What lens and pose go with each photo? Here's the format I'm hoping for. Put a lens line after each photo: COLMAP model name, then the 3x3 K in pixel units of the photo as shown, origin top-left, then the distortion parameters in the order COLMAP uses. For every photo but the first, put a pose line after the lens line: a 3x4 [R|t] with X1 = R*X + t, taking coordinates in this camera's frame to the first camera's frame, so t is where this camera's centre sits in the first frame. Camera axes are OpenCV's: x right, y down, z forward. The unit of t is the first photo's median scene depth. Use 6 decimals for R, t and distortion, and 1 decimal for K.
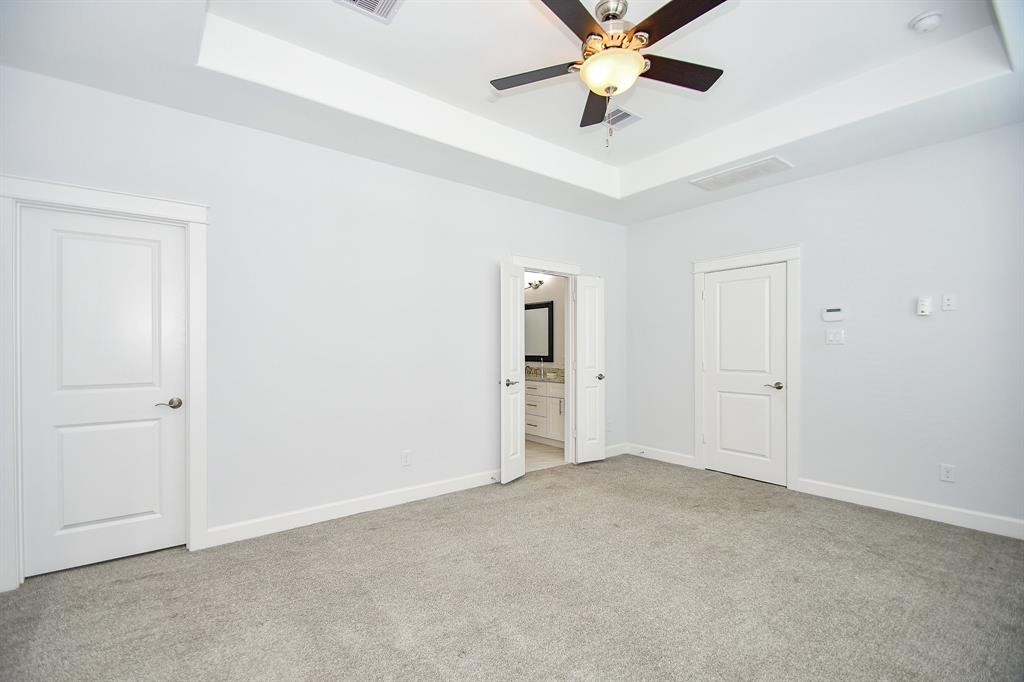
lens RADIAL K [[451.5, 0, 501.2], [0, 451.5, 347.3], [0, 0, 1]] dist [0.011688, -0.015078]
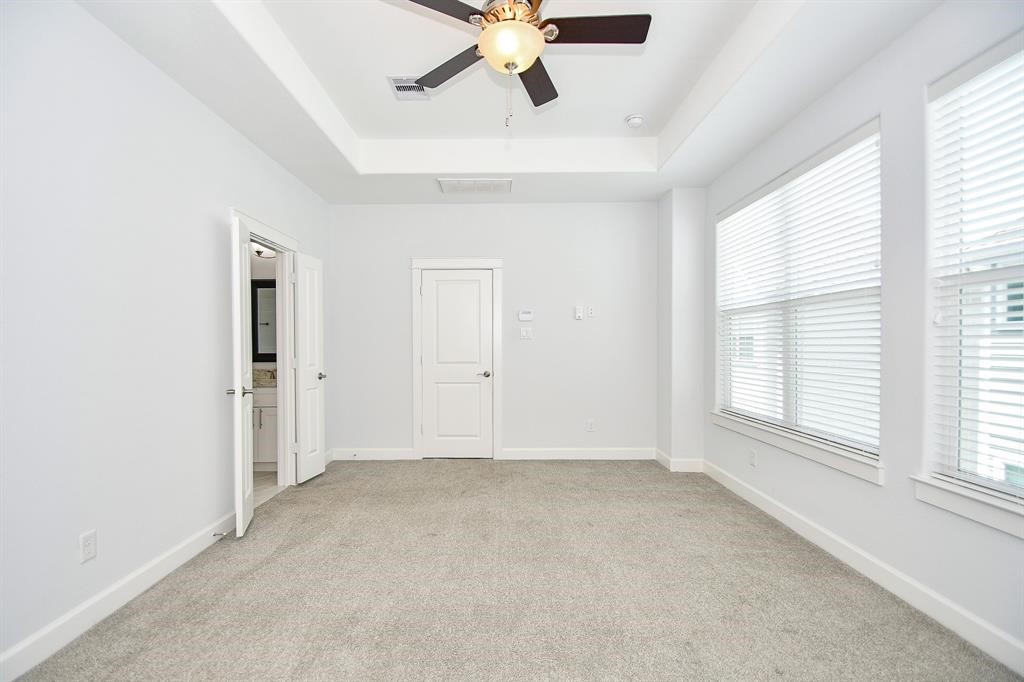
lens RADIAL K [[451.5, 0, 501.2], [0, 451.5, 347.3], [0, 0, 1]] dist [0.011688, -0.015078]
pose [[0.611202, -0.009430, 0.791418, -0.298943], [0.000894, 0.999937, 0.011224, 0.001924], [-0.791474, -0.006153, 0.611172, 0.255571]]
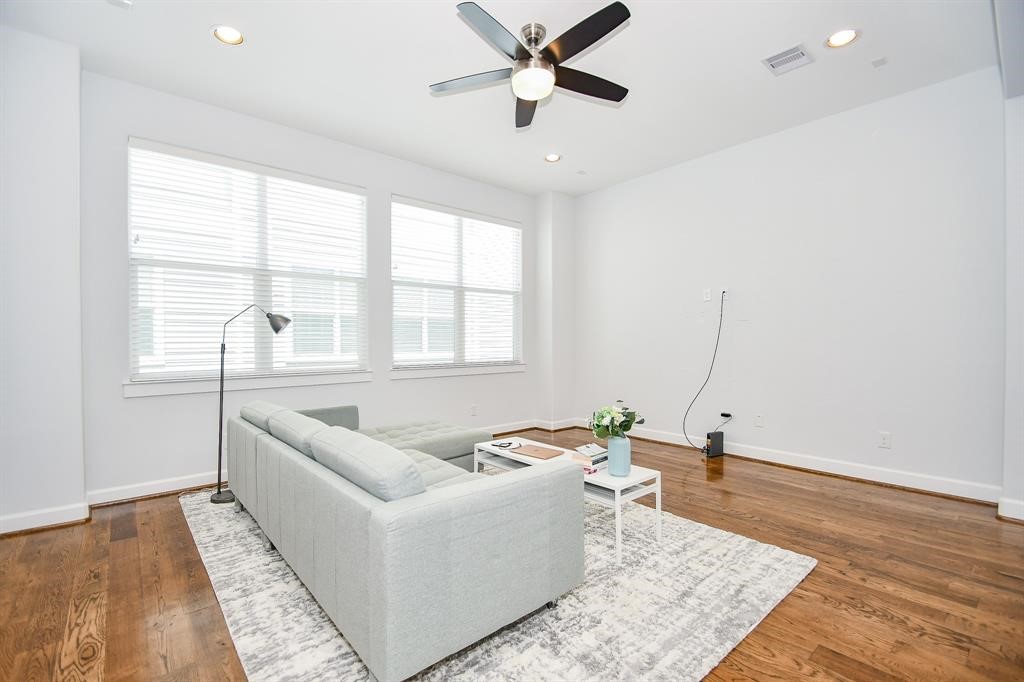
lens RADIAL K [[448.4, 0, 495.1], [0, 448.4, 343.9], [0, 0, 1]] dist [0.014618, -0.016411]
pose [[-0.999409, 0.006224, -0.033796, 0.182450], [0.006032, 0.999965, 0.005805, 0.087611], [0.033831, 0.005597, -0.999412, 1.334905]]
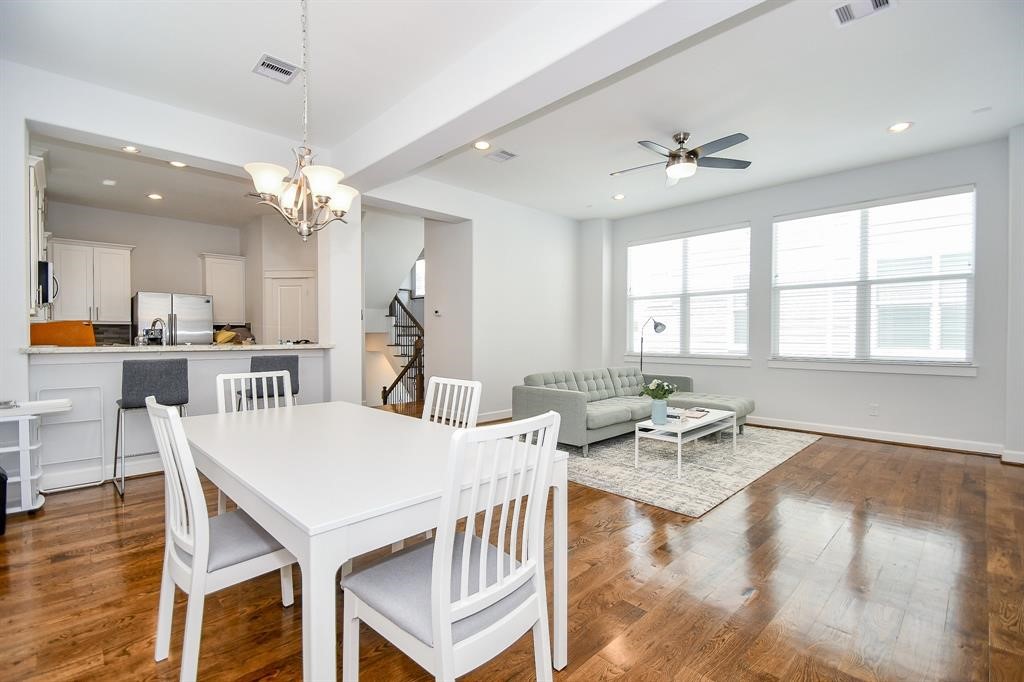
lens RADIAL K [[454.1, 0, 512.0], [0, 454.1, 341.0], [0, 0, 1]] dist [-0.000255, -0.010928]
pose [[-0.119298, -0.012271, 0.992783, -0.905585], [0.003705, 0.999911, 0.012805, 0.078116], [-0.992852, 0.005205, -0.119242, 1.166350]]
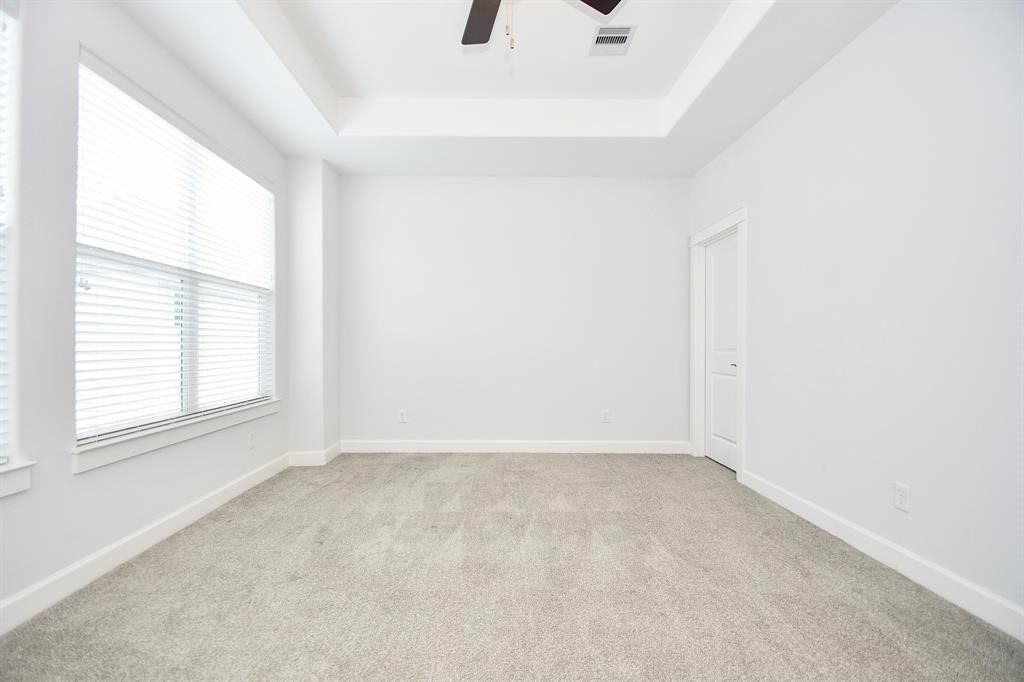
lens RADIAL K [[453.9, 0, 496.5], [0, 453.9, 349.0], [0, 0, 1]] dist [0.017209, -0.016004]
pose [[-0.607886, 0.008742, -0.793976, 0.520944], [0.000559, 0.999944, 0.010582, 0.043222], [0.794024, 0.005989, -0.607856, 0.856072]]
